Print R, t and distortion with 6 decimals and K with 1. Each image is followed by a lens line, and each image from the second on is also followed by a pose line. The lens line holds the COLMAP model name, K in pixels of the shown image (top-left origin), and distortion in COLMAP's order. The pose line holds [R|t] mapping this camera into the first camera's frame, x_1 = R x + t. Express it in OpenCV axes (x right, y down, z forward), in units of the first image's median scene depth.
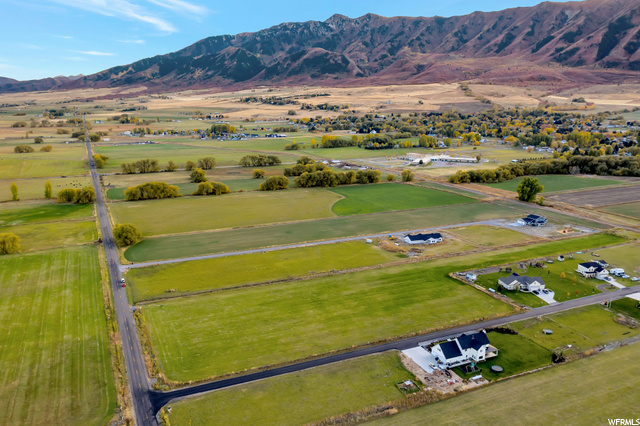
lens RADIAL K [[523.5, 0, 320.0], [0, 523.5, 213.0], [0, 0, 1]] dist [-0.032005, 0.000808]
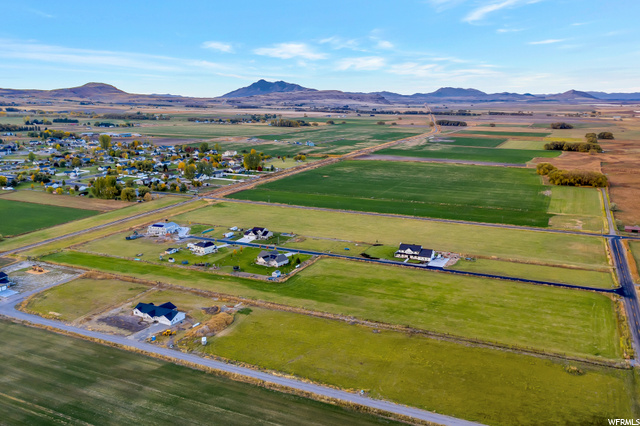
lens RADIAL K [[543.6, 0, 320.0], [0, 543.6, 213.0], [0, 0, 1]] dist [-0.029474, 0.007587]
pose [[-0.648436, -0.154567, 0.745412, -0.548271], [0.173388, 0.923449, 0.342314, -0.343438], [-0.741261, 0.351214, -0.571998, 1.532228]]
